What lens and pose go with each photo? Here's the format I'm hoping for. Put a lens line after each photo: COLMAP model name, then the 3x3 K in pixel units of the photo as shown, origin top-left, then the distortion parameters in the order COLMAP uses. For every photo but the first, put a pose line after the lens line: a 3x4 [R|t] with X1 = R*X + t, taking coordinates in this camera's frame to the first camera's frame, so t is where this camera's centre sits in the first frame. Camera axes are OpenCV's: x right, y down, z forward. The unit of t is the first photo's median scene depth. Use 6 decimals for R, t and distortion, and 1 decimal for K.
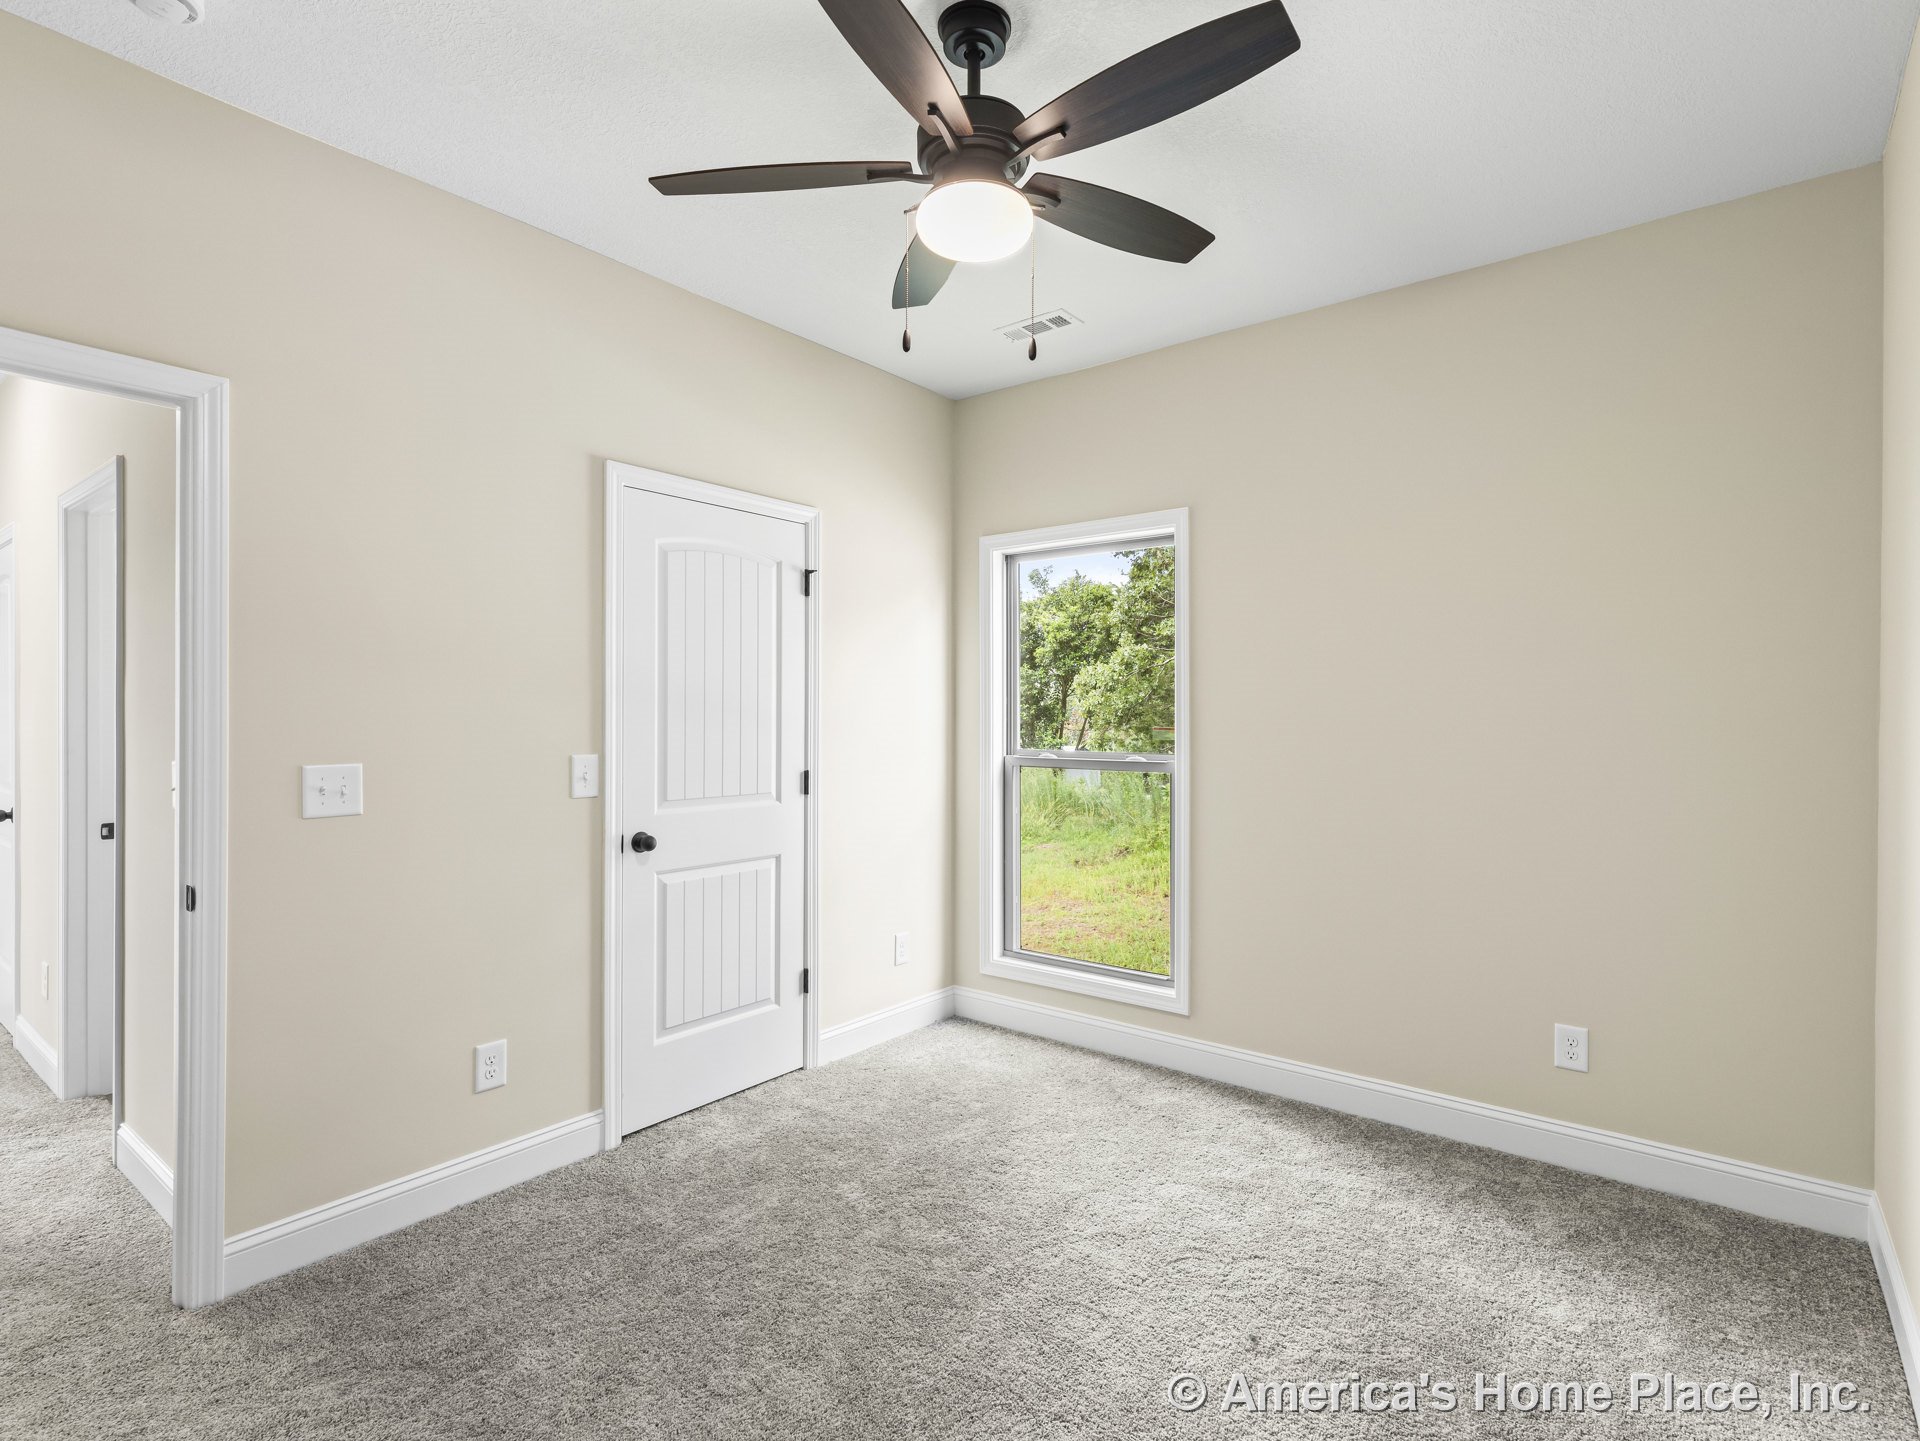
lens RADIAL K [[970.0, 0, 978.9], [0, 970.0, 718.2], [0, 0, 1]] dist [0.006574, -0.000228]
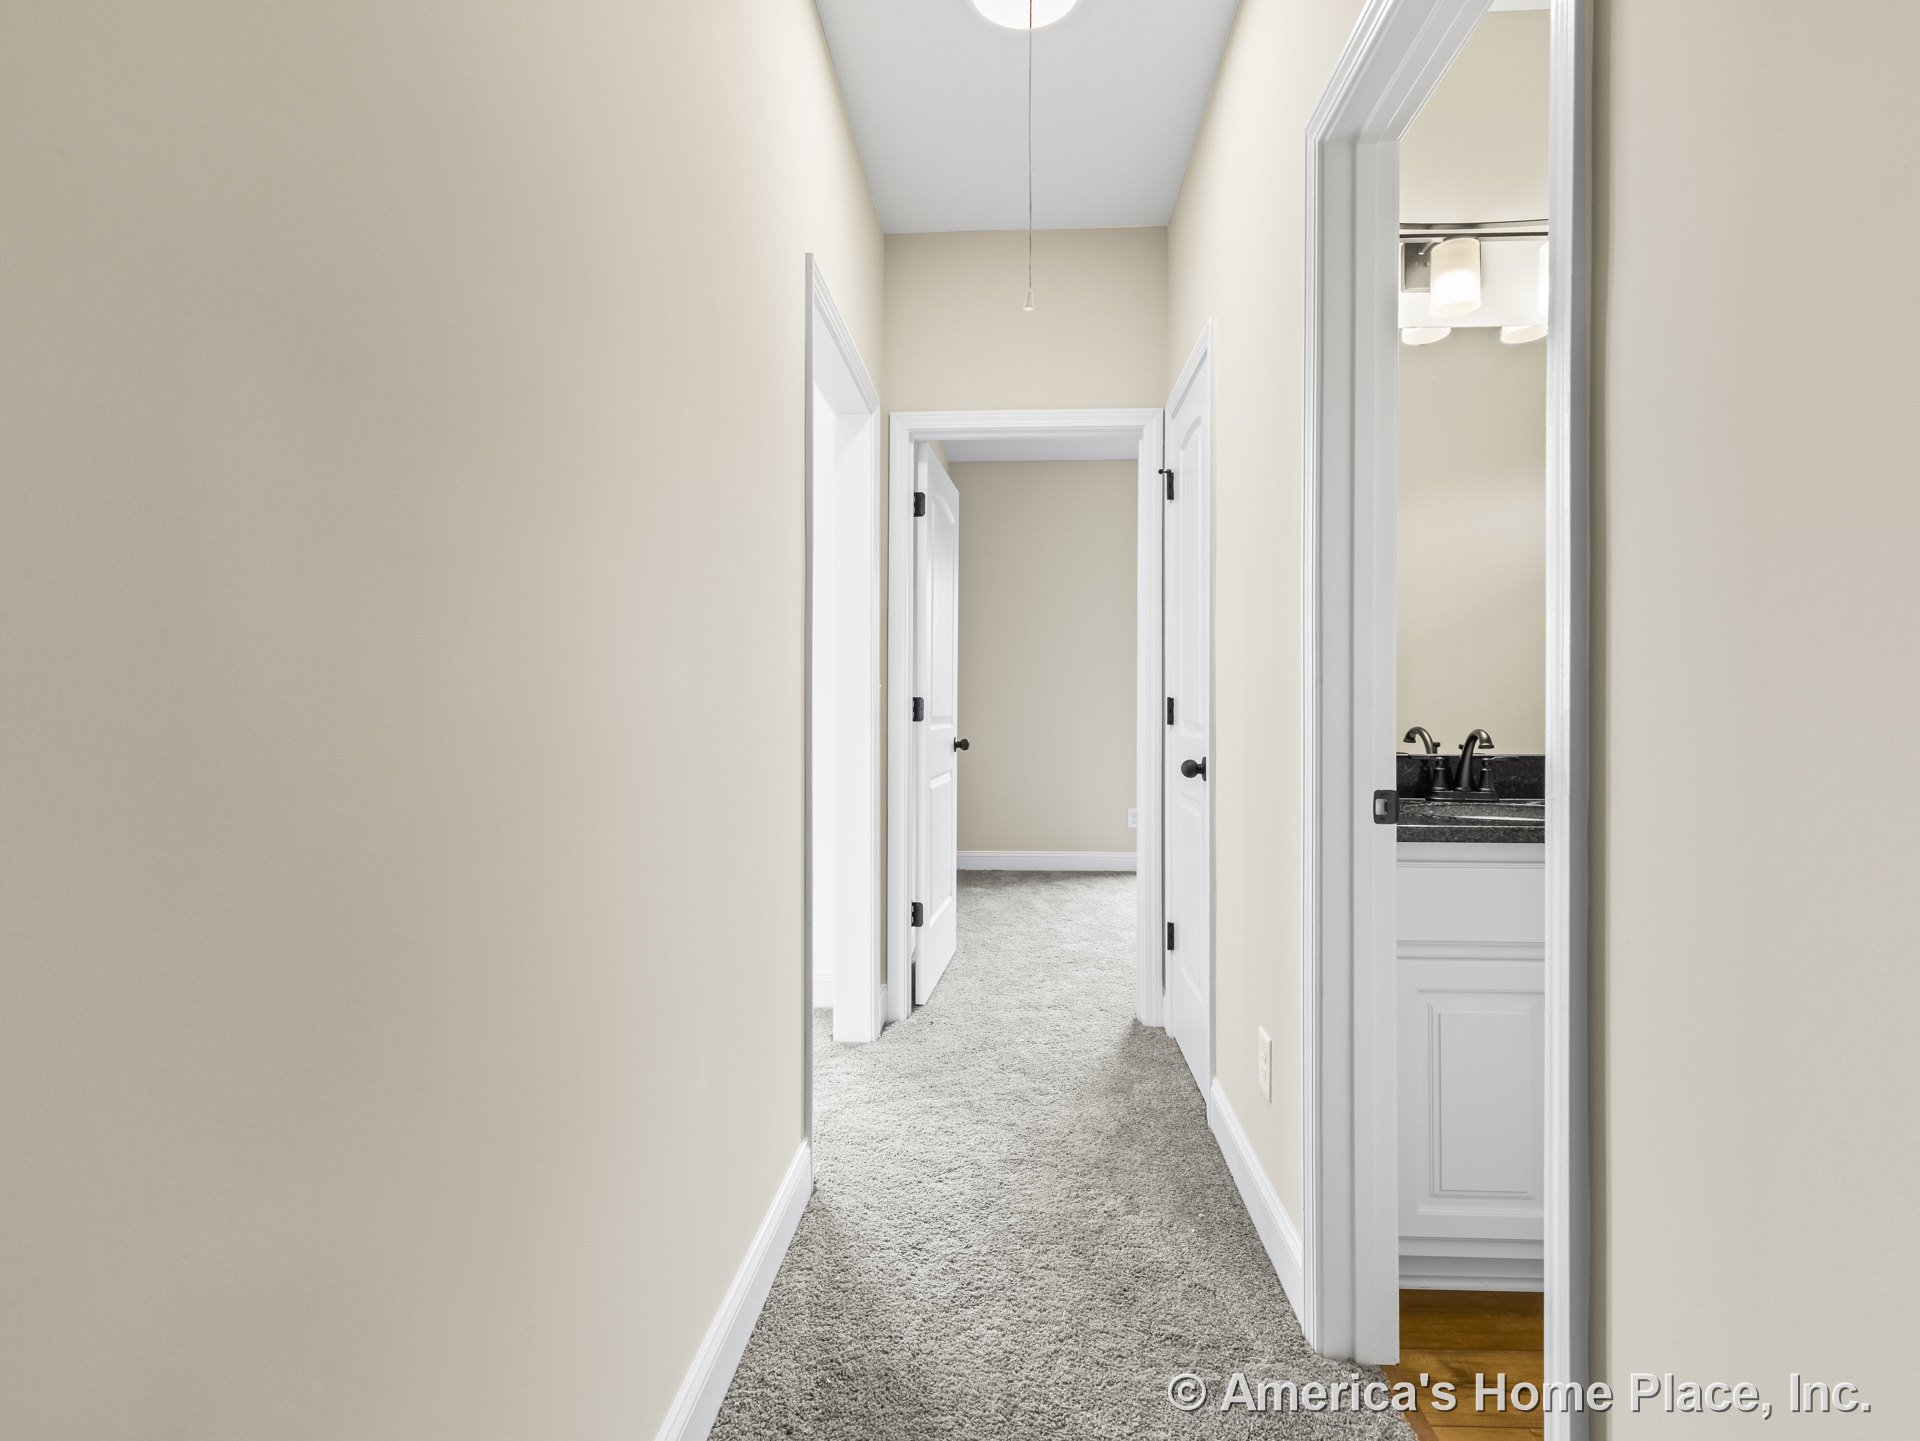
lens RADIAL K [[970.0, 0, 978.9], [0, 970.0, 718.2], [0, 0, 1]] dist [0.006574, -0.000228]
pose [[0.583646, 0.003868, -0.811999, -0.634209], [-0.001160, 0.999992, 0.003930, 0.072190], [0.812007, -0.001352, 0.583645, 0.571338]]
